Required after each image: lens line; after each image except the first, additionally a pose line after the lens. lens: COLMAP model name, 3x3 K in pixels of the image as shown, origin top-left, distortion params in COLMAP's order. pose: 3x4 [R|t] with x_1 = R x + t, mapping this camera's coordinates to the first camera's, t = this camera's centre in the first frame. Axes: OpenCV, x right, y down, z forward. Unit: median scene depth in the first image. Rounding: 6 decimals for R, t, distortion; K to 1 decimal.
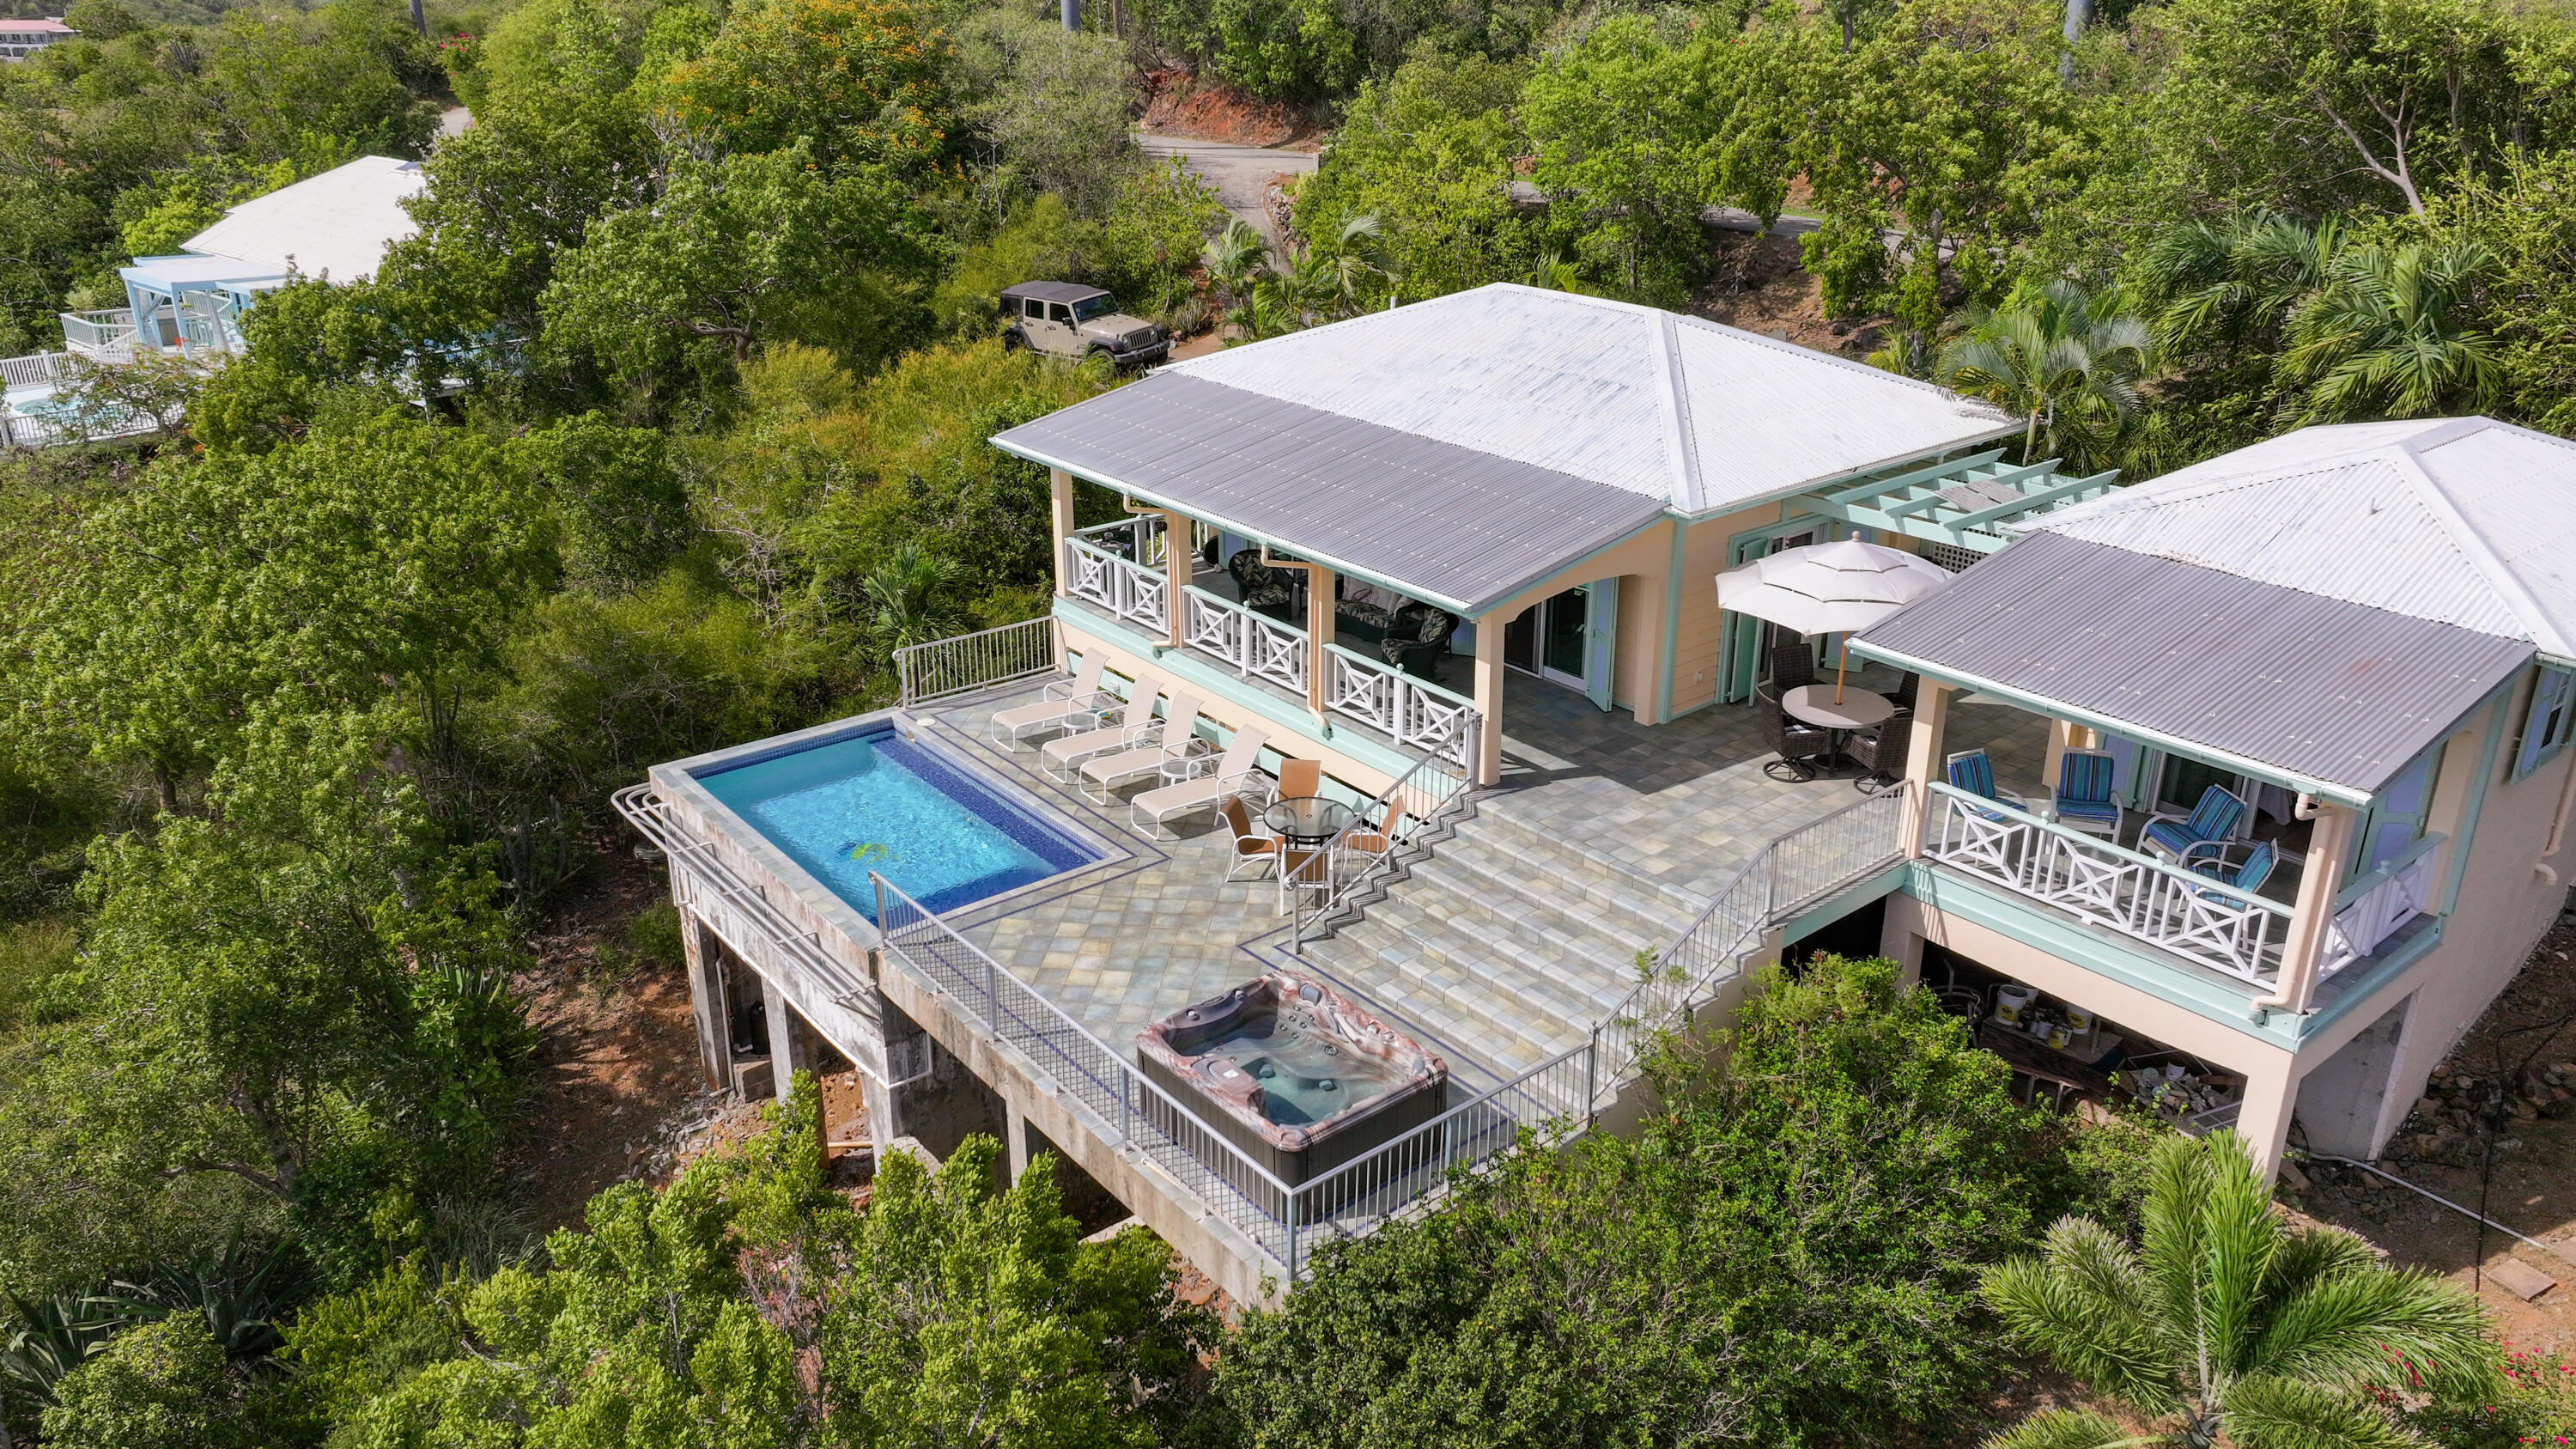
lens RADIAL K [[1821.7, 0, 1281.0], [0, 1821.7, 723.1], [0, 0, 1]] dist [0.004380, 0.001671]
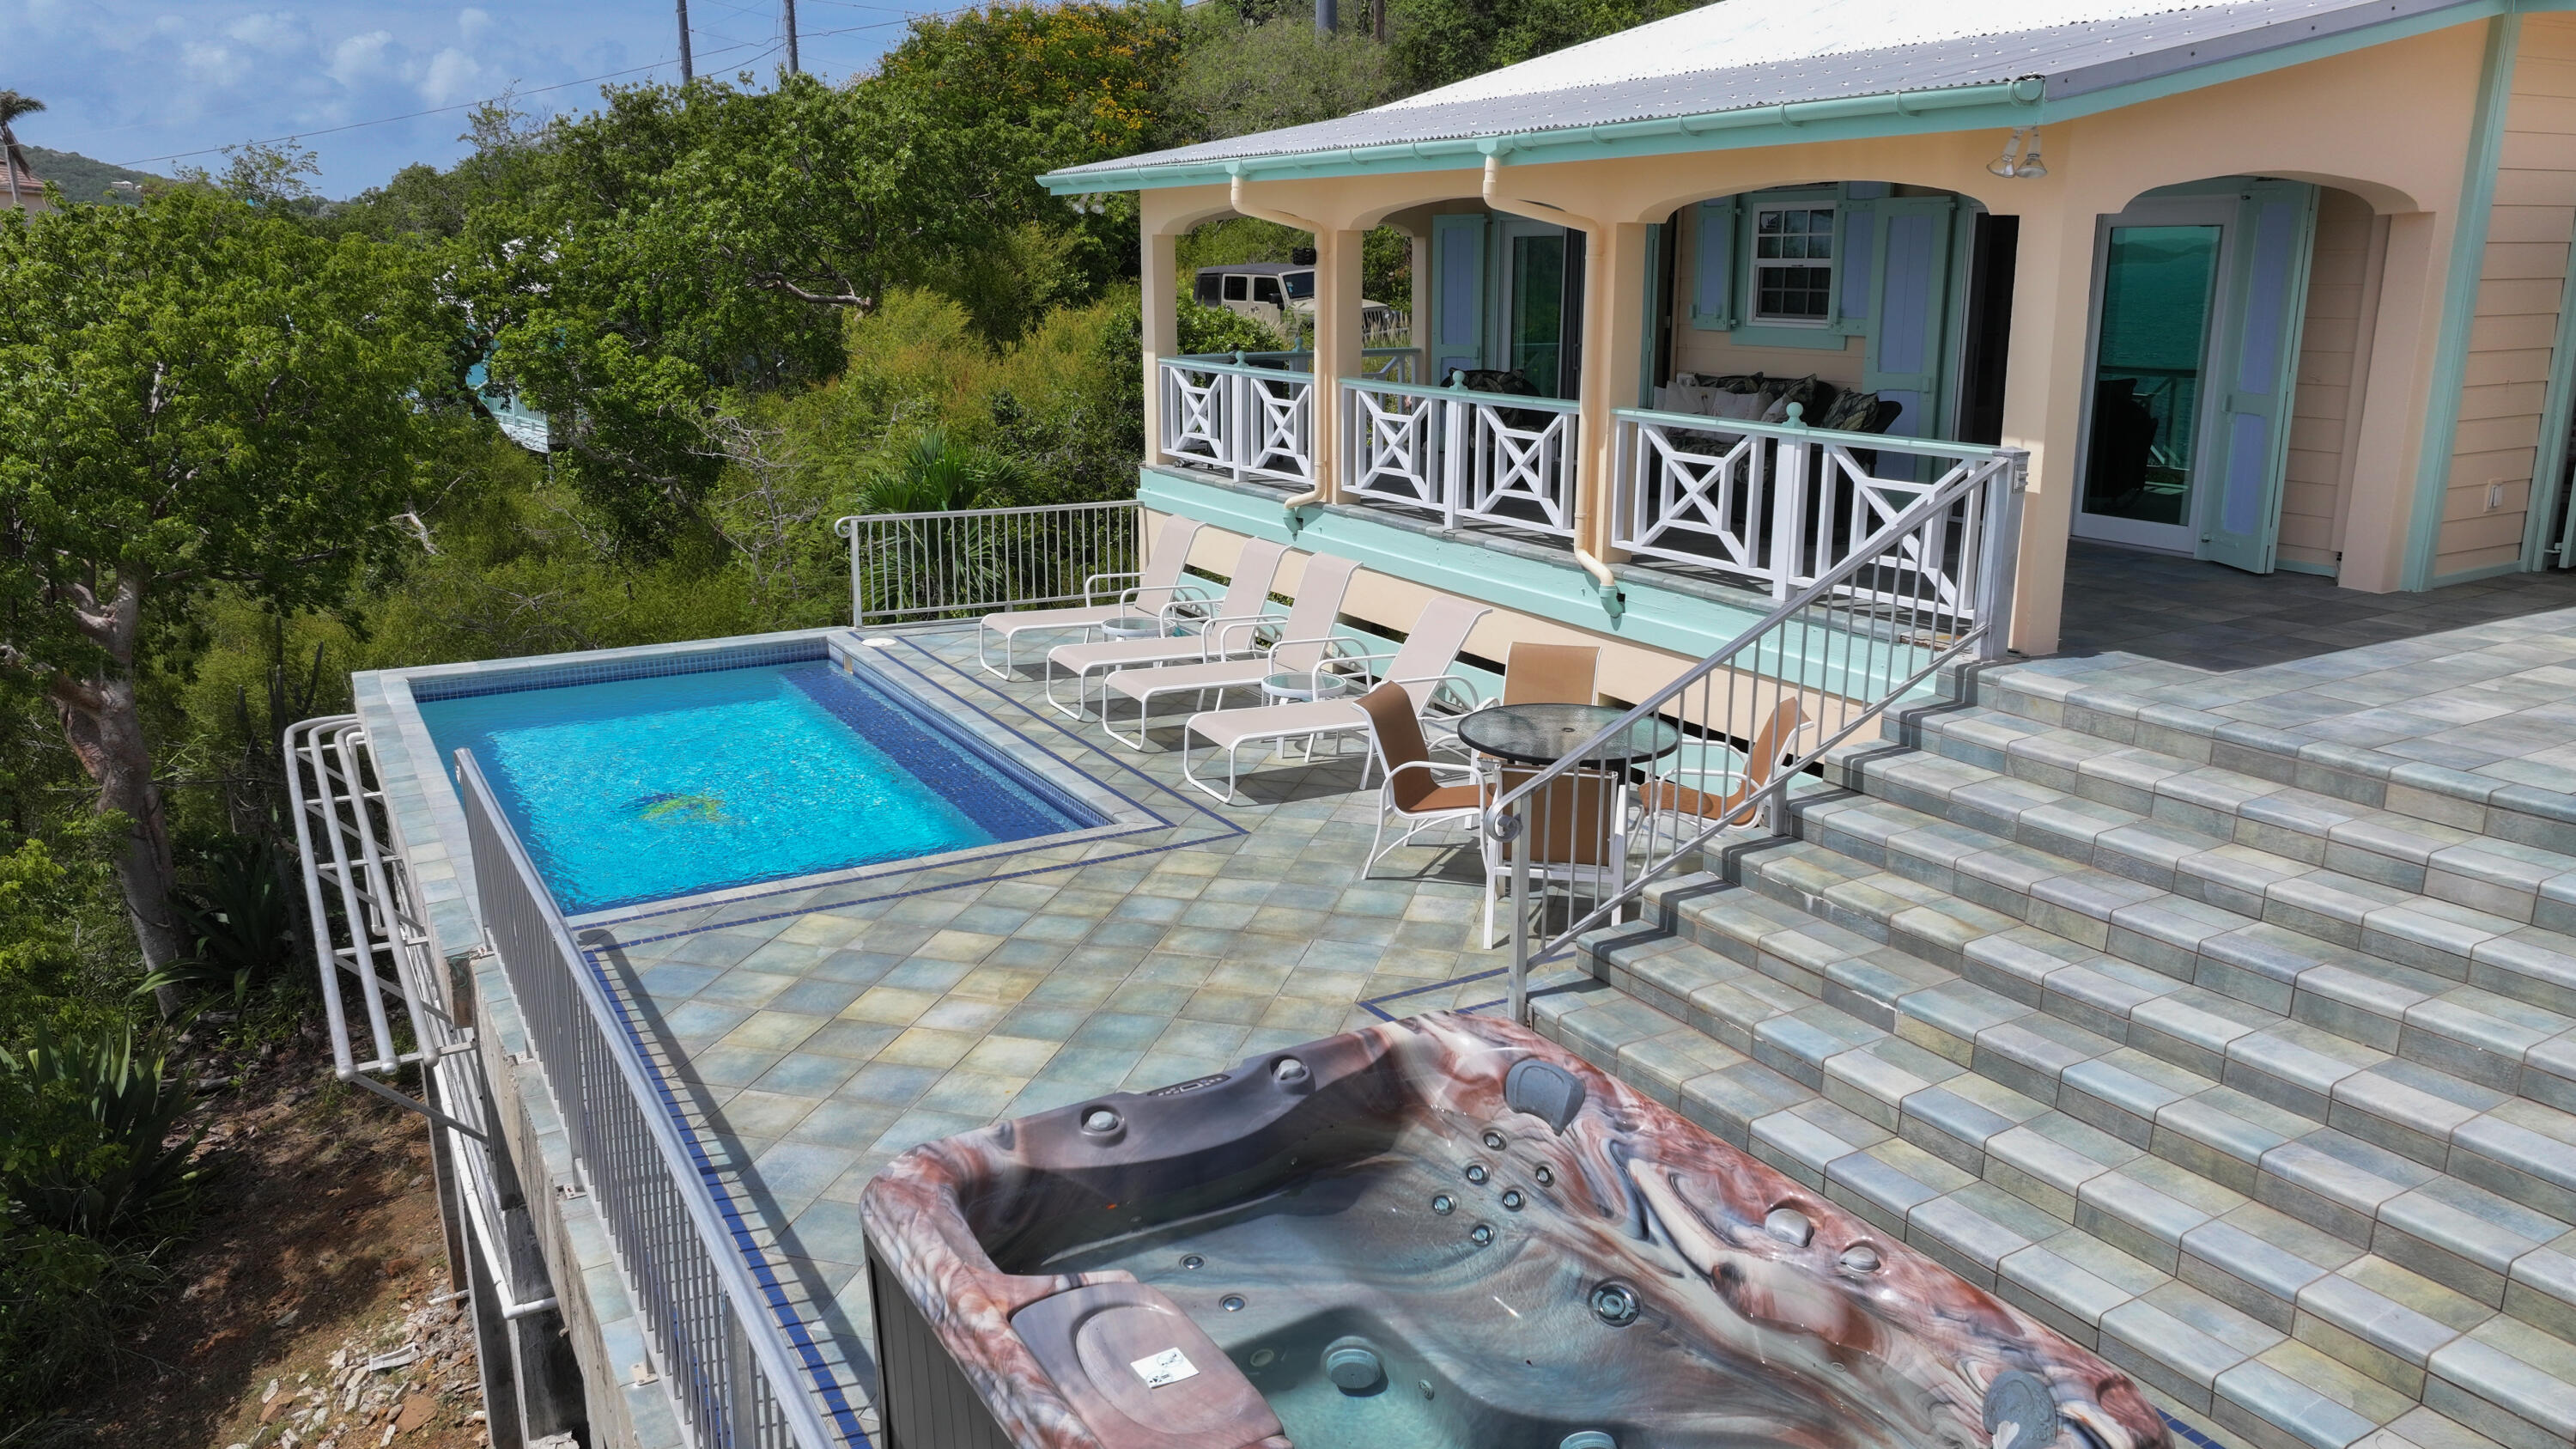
lens RADIAL K [[1821.7, 0, 1301.5], [0, 1821.7, 731.2], [0, 0, 1]] dist [0.004380, 0.001671]
pose [[0.989425, 0.041018, -0.139128, 0.013253], [-0.058433, 0.990623, -0.123495, 0.107538], [0.132758, 0.130319, 0.982544, 0.586411]]
